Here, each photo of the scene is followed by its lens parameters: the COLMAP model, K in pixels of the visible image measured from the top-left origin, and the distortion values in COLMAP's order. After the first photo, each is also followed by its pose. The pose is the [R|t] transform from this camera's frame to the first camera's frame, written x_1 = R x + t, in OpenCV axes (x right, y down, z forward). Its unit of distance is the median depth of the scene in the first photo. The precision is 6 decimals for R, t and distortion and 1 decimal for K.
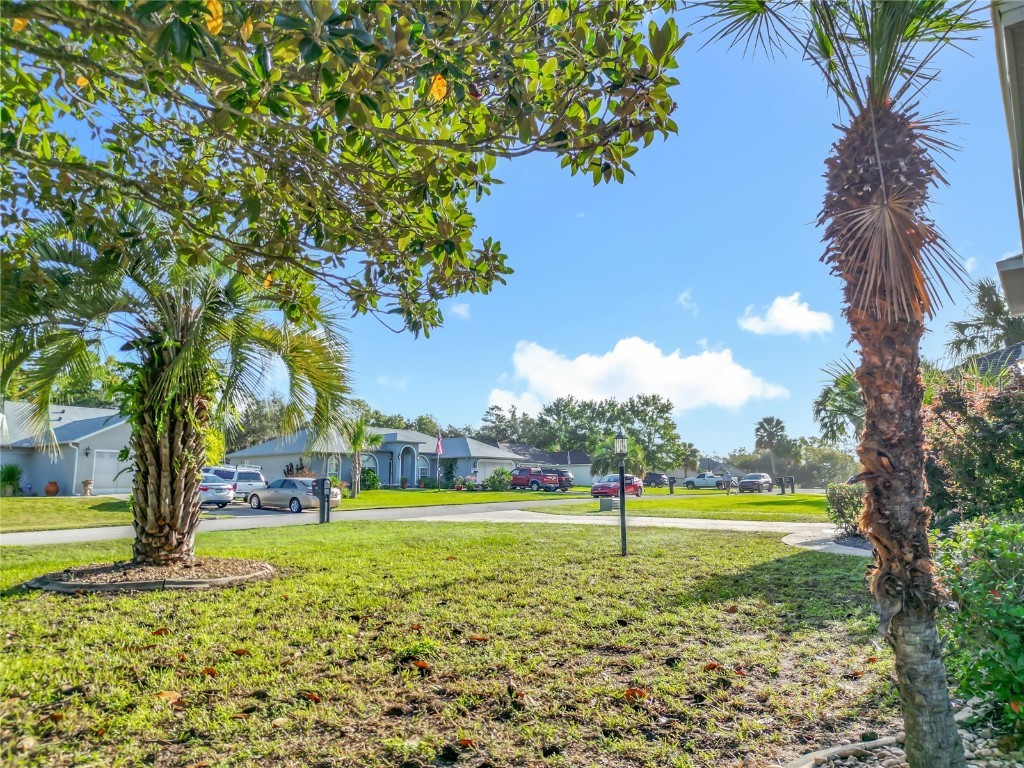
lens RADIAL K [[745.1, 0, 512.0], [0, 745.1, 384.0], [0, 0, 1]] dist [0.028770, -0.002881]
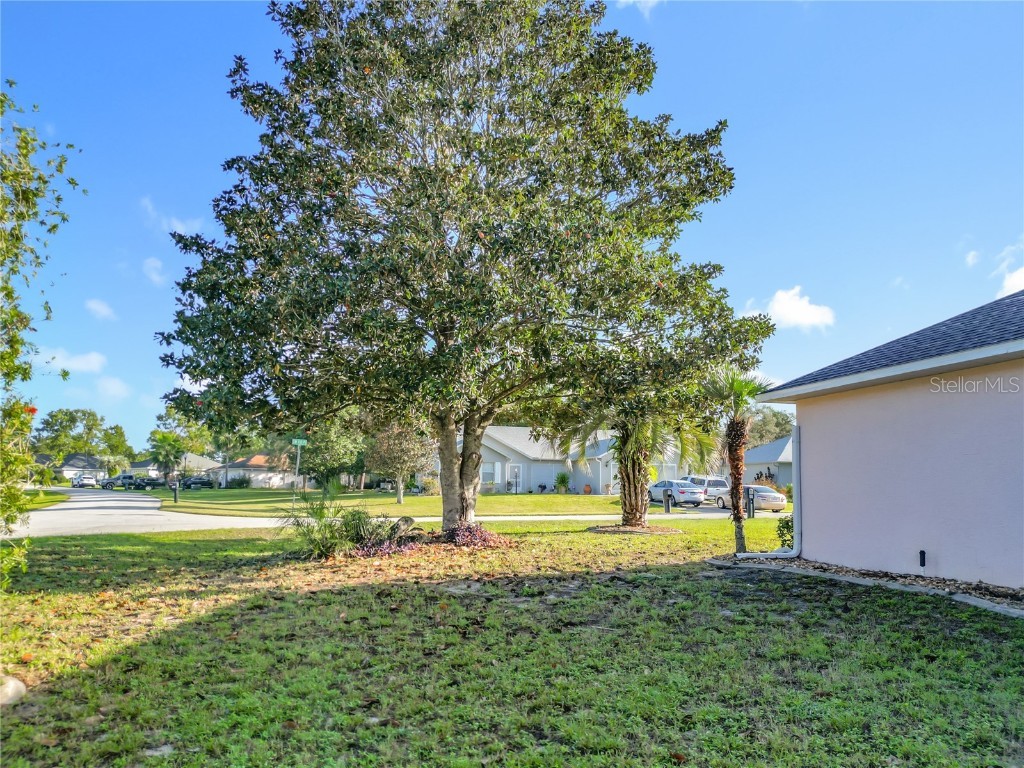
lens RADIAL K [[745.1, 0, 512.0], [0, 745.1, 384.0], [0, 0, 1]] dist [0.028770, -0.002881]
pose [[0.800917, -0.067490, -0.594960, 0.589778], [0.064440, 0.997572, -0.026415, -0.146586], [0.595298, -0.017183, 0.803321, -0.987381]]
